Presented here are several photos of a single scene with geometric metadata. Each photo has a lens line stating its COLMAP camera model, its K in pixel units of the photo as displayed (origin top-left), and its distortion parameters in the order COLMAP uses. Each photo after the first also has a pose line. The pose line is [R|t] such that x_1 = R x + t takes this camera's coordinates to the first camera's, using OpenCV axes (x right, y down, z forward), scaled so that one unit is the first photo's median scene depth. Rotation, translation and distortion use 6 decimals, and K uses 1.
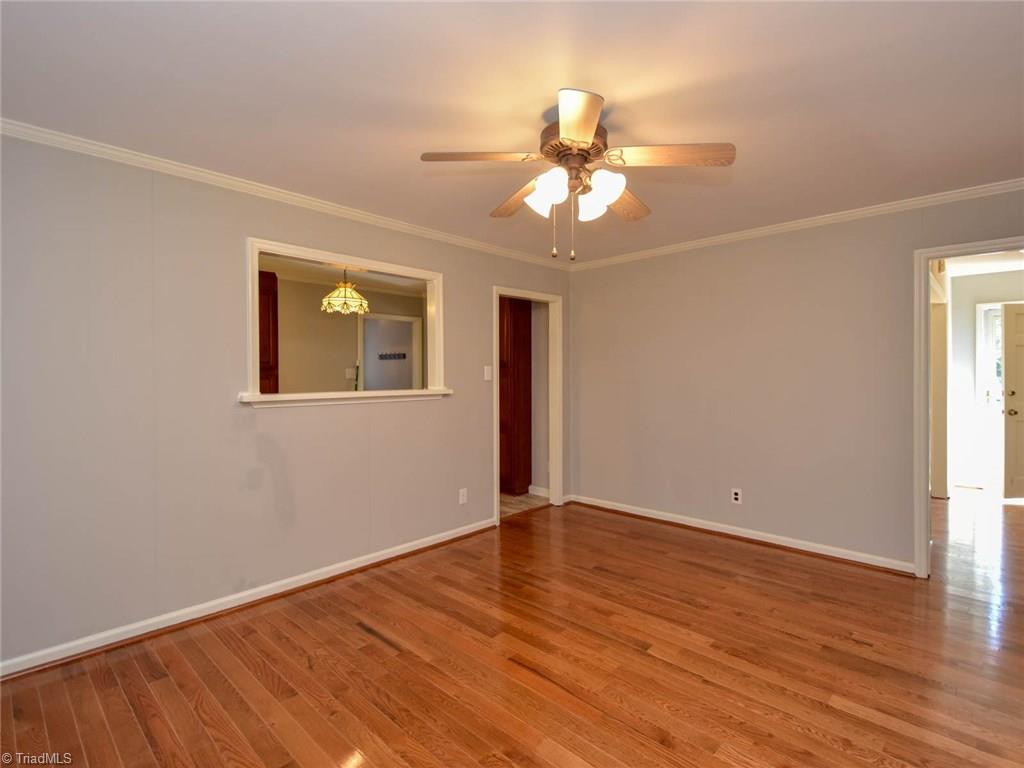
lens RADIAL K [[499.9, 0, 520.8], [0, 499.9, 375.0], [0, 0, 1]] dist [0.048403, -0.029189]
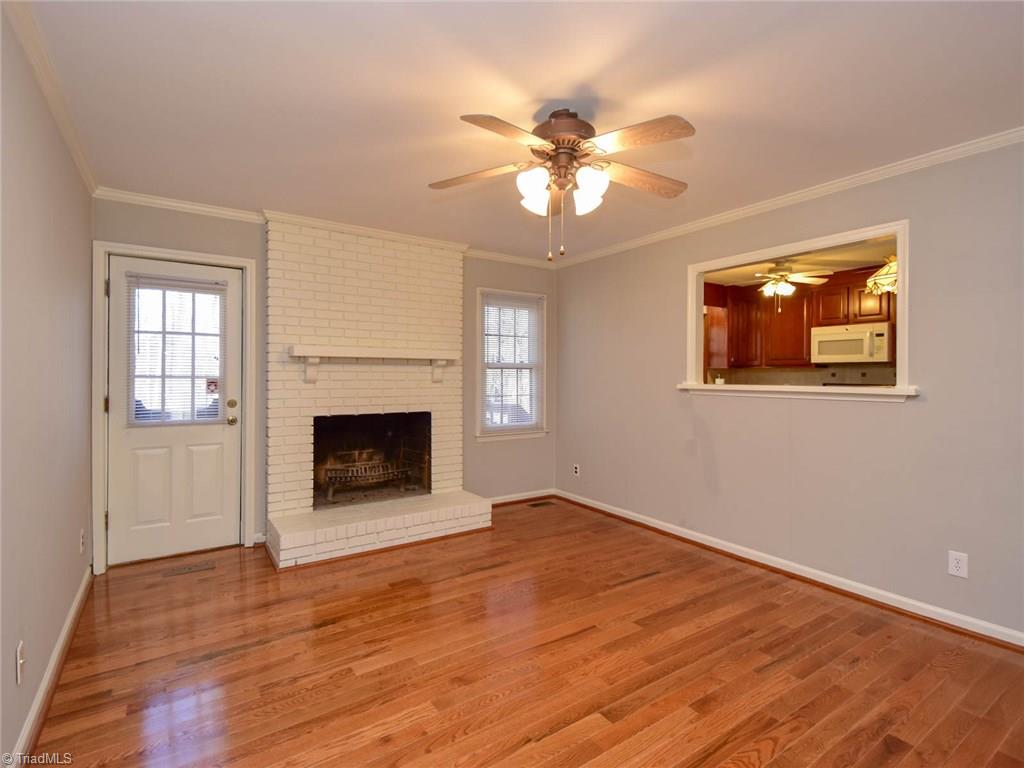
lens RADIAL K [[499.9, 0, 520.8], [0, 499.9, 375.0], [0, 0, 1]] dist [0.048403, -0.029189]
pose [[-0.213885, 0.004702, -0.976848, 0.855421], [-0.000566, 0.999988, 0.004937, 0.010363], [0.976859, 0.001609, -0.213880, 0.858059]]
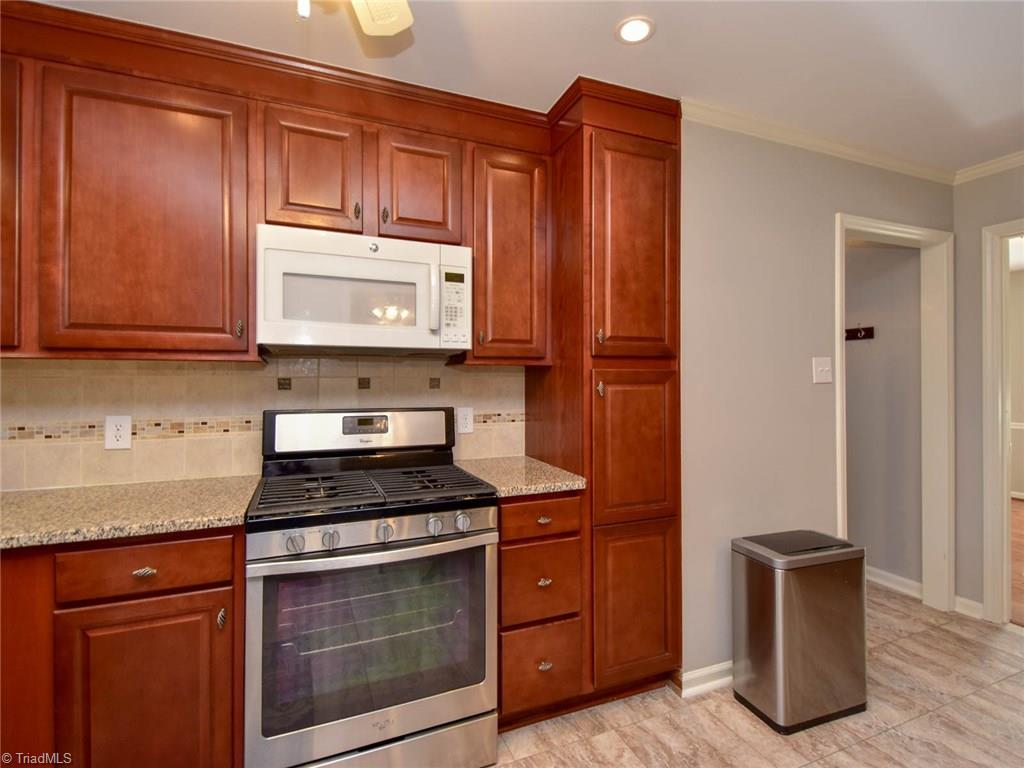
lens RADIAL K [[499.9, 0, 520.8], [0, 499.9, 375.0], [0, 0, 1]] dist [0.048403, -0.029189]
pose [[0.910439, -0.000613, -0.413642, -0.833608], [-0.002150, 0.999978, -0.006214, 0.010287], [0.413637, 0.006547, 0.910418, 1.147532]]
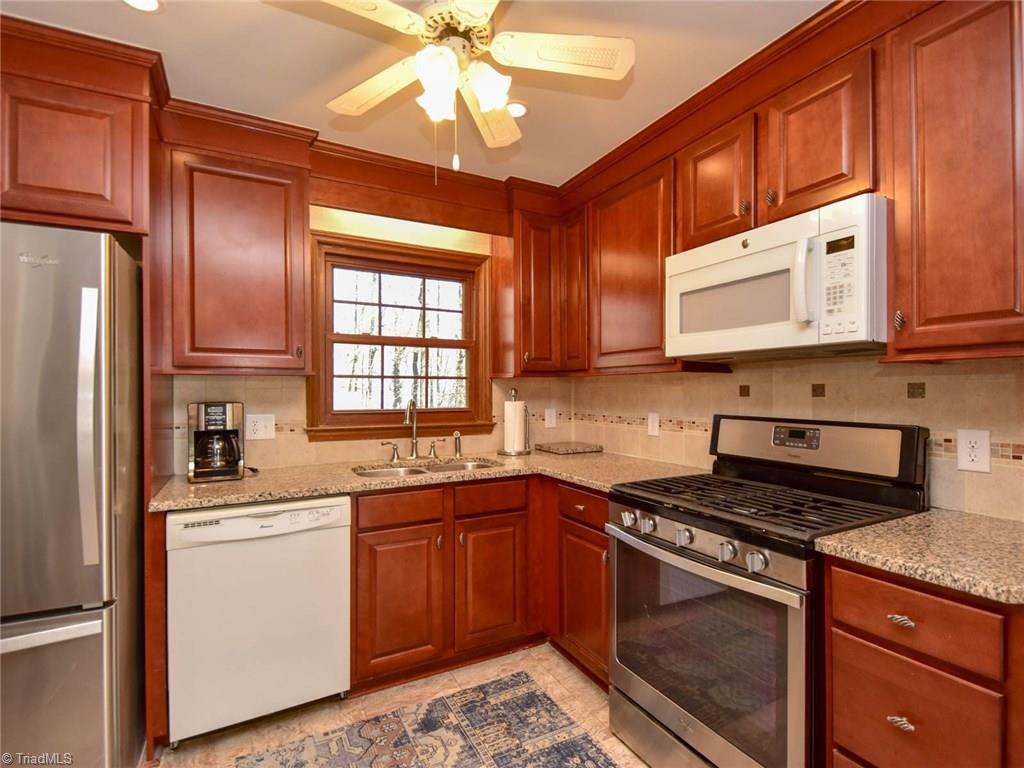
lens RADIAL K [[500.2, 0, 522.1], [0, 500.2, 391.6], [0, 0, 1]] dist [0.047019, -0.031115]
pose [[-0.321585, 0.004987, -0.946868, -0.620975], [0.004138, 0.999984, 0.003862, 0.015890], [0.946872, -0.002676, -0.321600, 1.587921]]
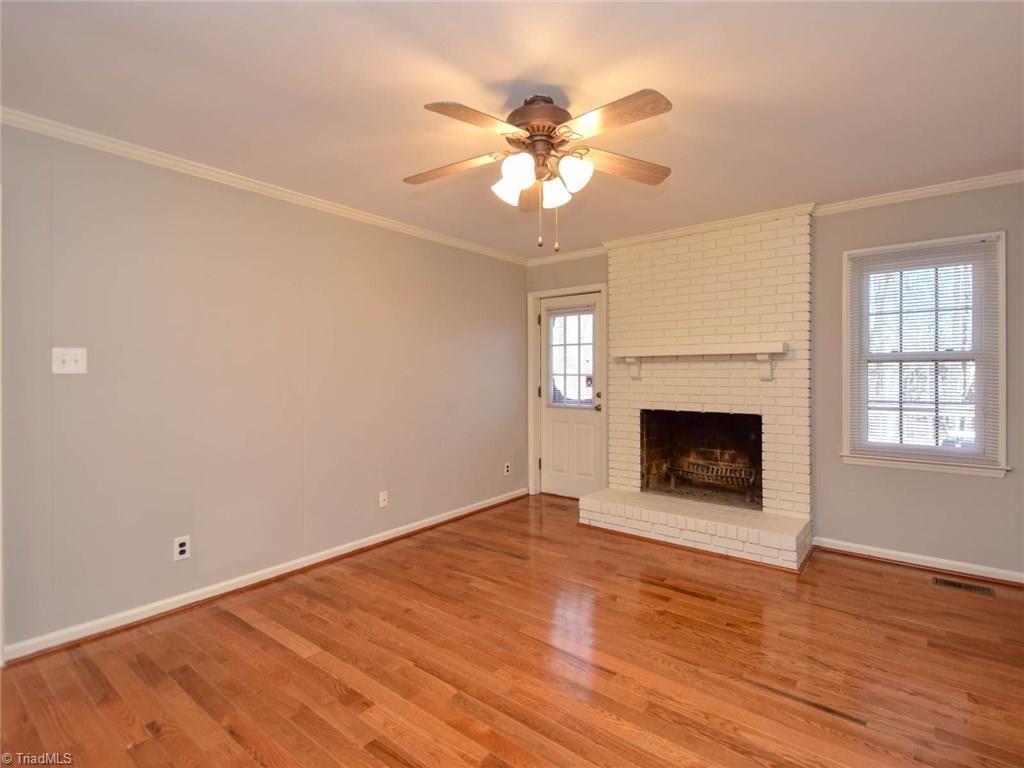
lens RADIAL K [[499.9, 0, 520.8], [0, 499.9, 375.0], [0, 0, 1]] dist [0.048403, -0.029189]
pose [[-0.995984, 0.007781, -0.089191, 0.176466], [0.007804, 0.999970, 0.000092, 0.020687], [0.089189, -0.000605, -0.996015, 1.503344]]
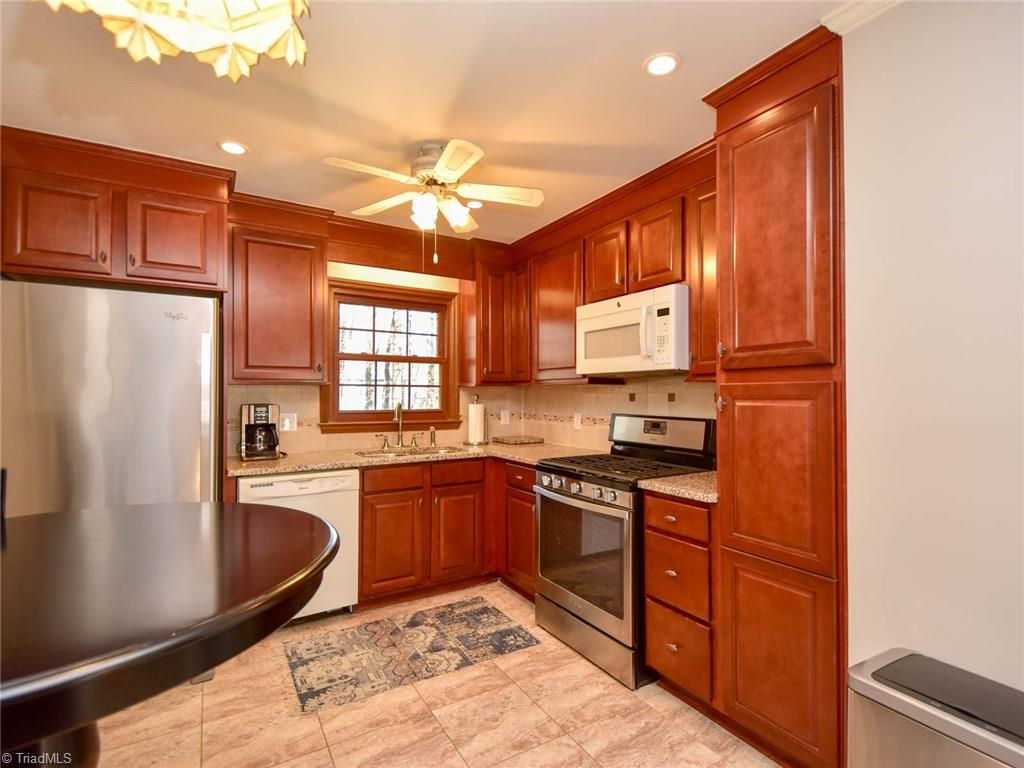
lens RADIAL K [[500.2, 0, 522.1], [0, 500.2, 391.6], [0, 0, 1]] dist [0.047019, -0.031115]
pose [[-0.267269, -0.003885, -0.963614, -0.324496], [-0.000027, 0.999992, -0.004024, 0.011158], [0.963622, -0.001050, -0.267267, 1.720178]]
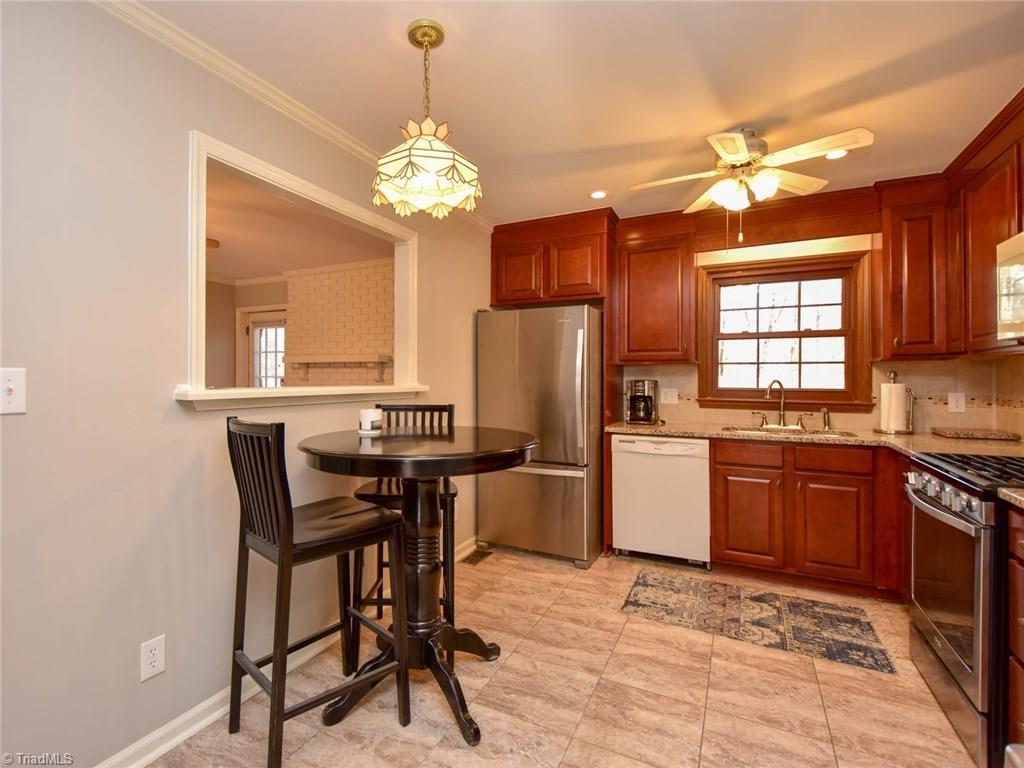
lens RADIAL K [[504.0, 0, 470.7], [0, 504.0, 377.1], [0, 0, 1]] dist [0.050942, -0.029586]
pose [[-0.966449, 0.001897, -0.256850, -0.416963], [0.001898, 0.999998, 0.000245, 0.023464], [0.256850, -0.000251, -0.966451, 2.077411]]
